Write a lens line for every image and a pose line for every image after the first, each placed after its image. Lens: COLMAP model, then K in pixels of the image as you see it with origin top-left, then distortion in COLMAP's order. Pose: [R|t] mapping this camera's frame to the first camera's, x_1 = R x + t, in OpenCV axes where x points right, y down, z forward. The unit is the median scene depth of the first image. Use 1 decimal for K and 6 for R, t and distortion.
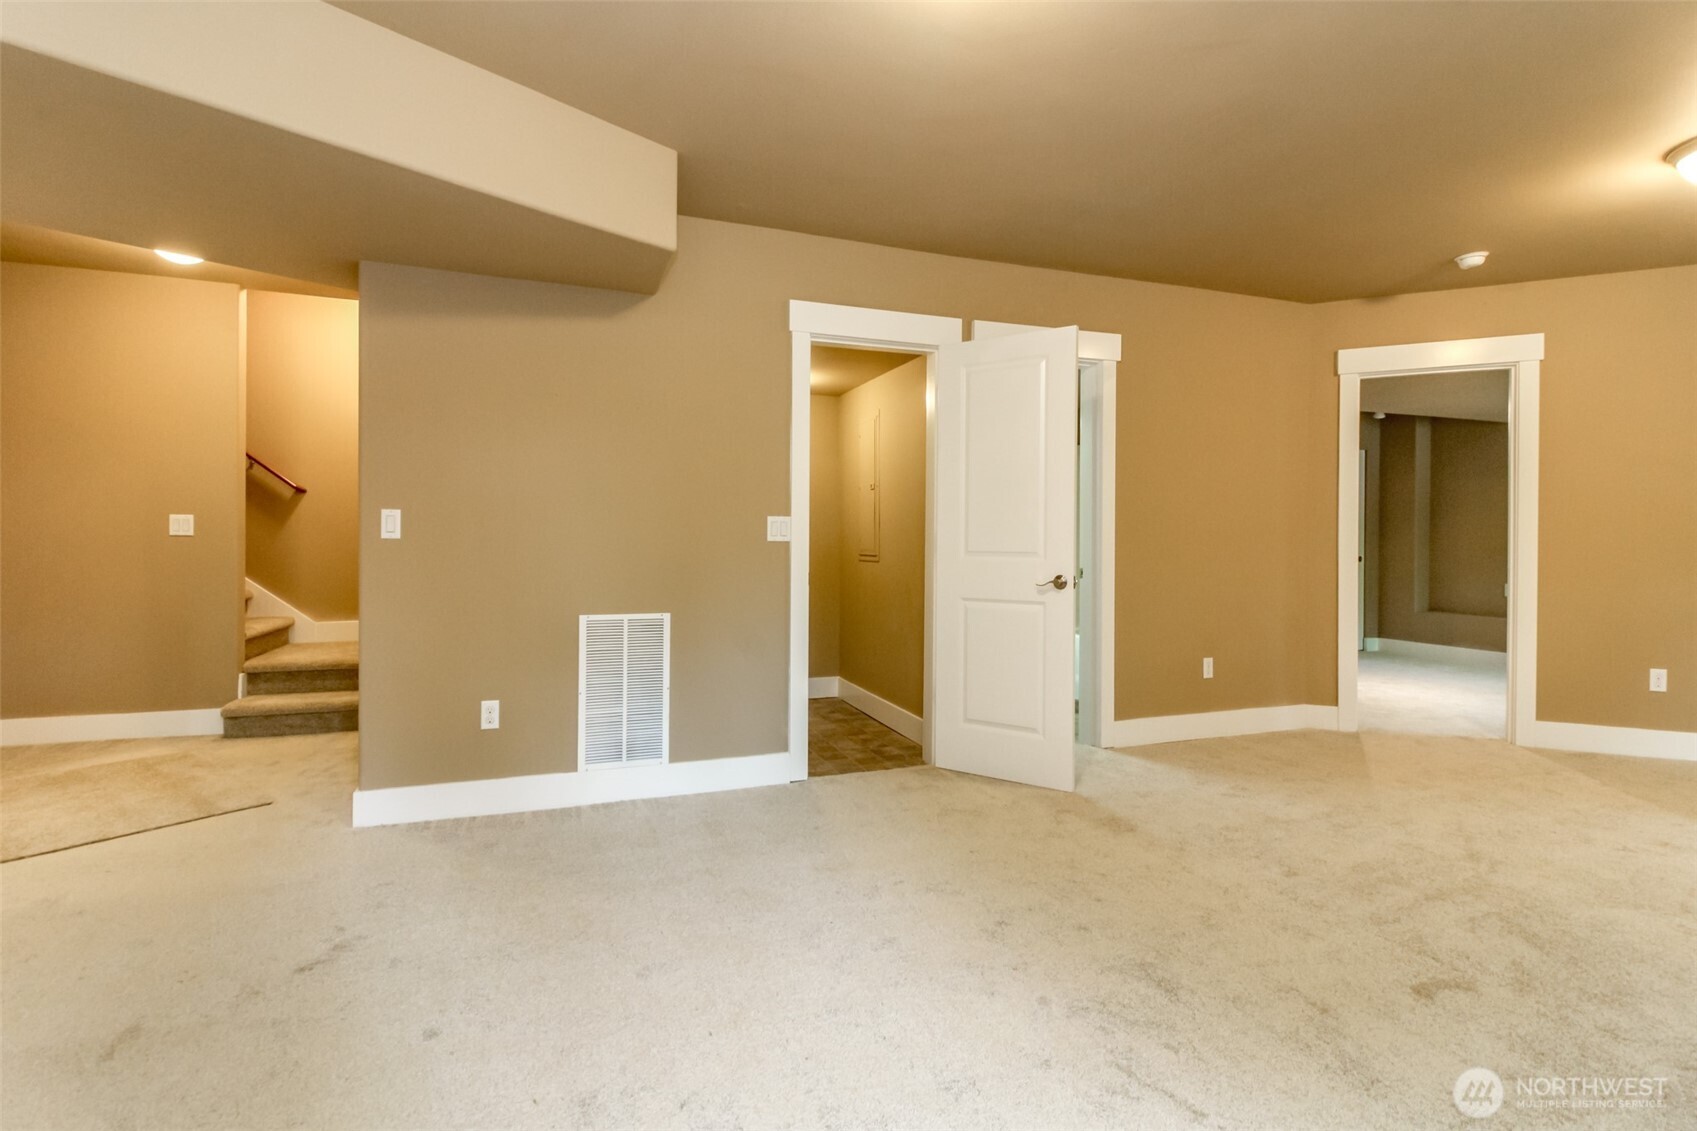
lens RADIAL K [[779.4, 0, 842.6], [0, 779.4, 559.8], [0, 0, 1]] dist [0.017314, -0.000801]
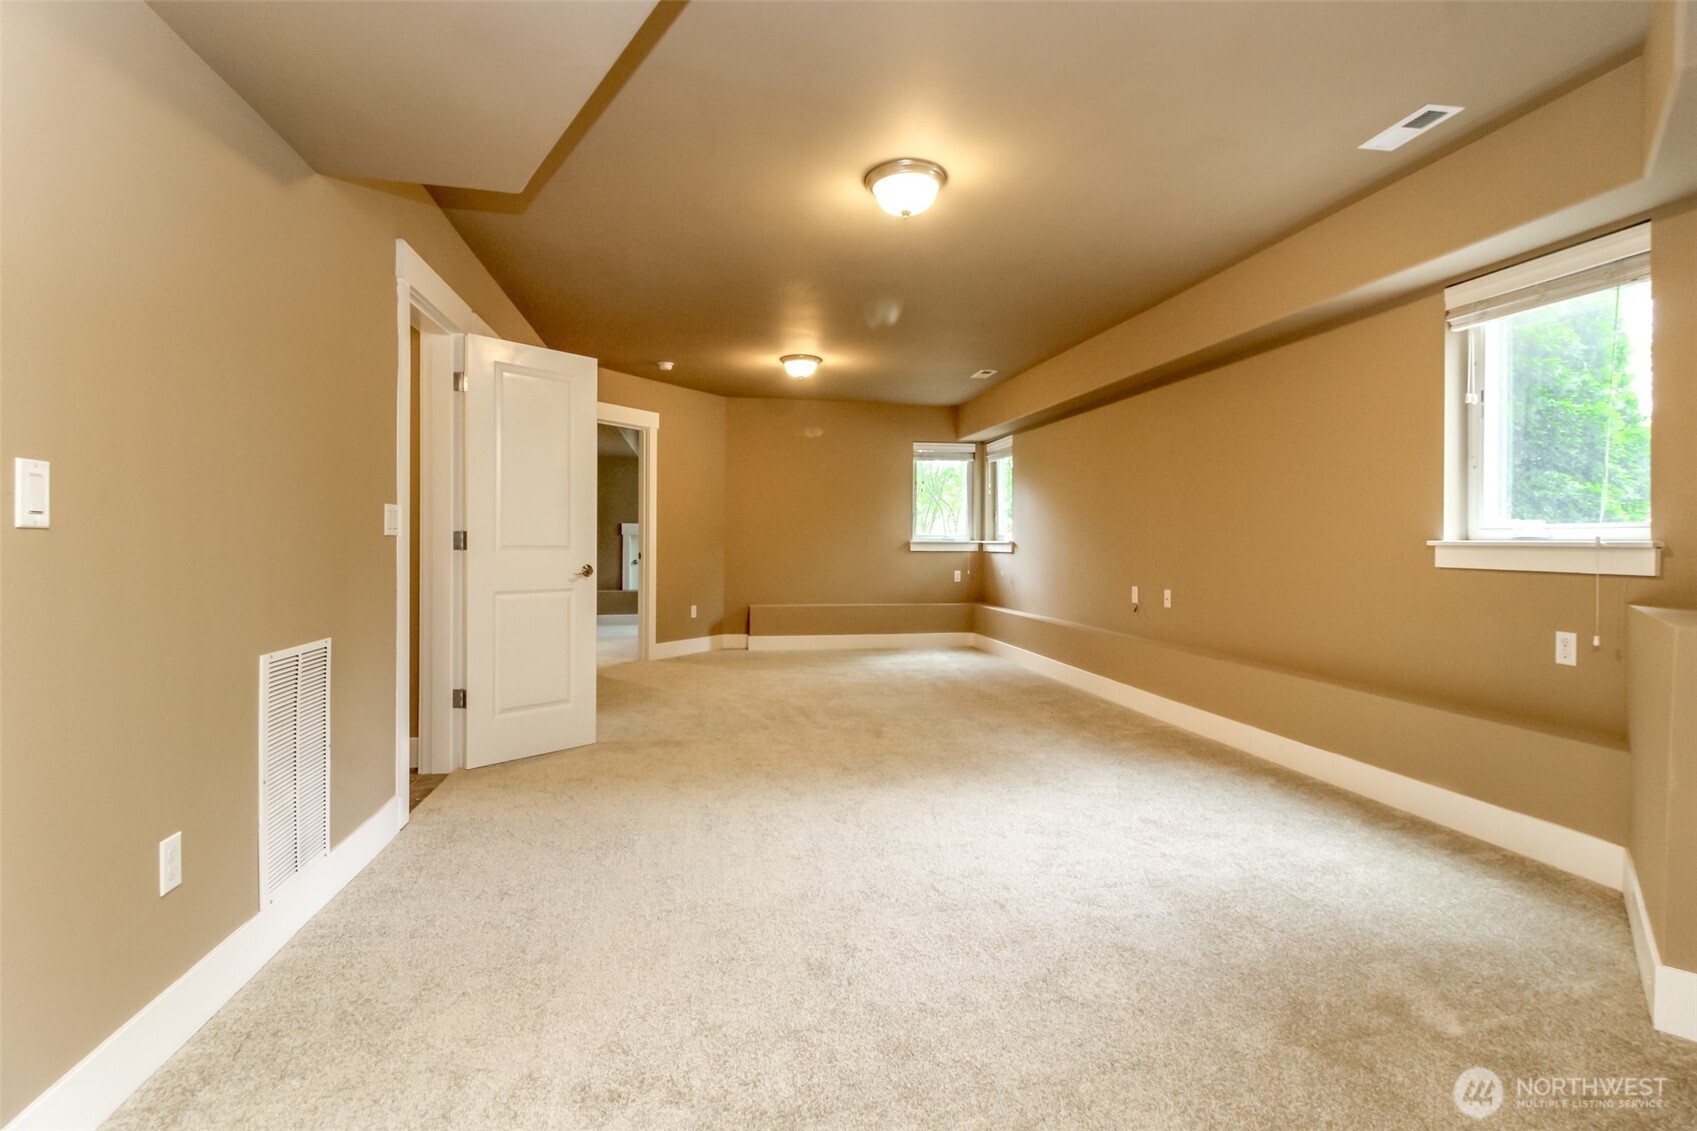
lens RADIAL K [[779.4, 0, 849.6], [0, 779.4, 550.7], [0, 0, 1]] dist [0.017314, -0.000801]
pose [[0.142162, -0.014580, 0.989736, -0.804851], [0.012842, 0.999835, 0.012884, -0.011368], [-0.989760, 0.010878, 0.142326, 0.414138]]
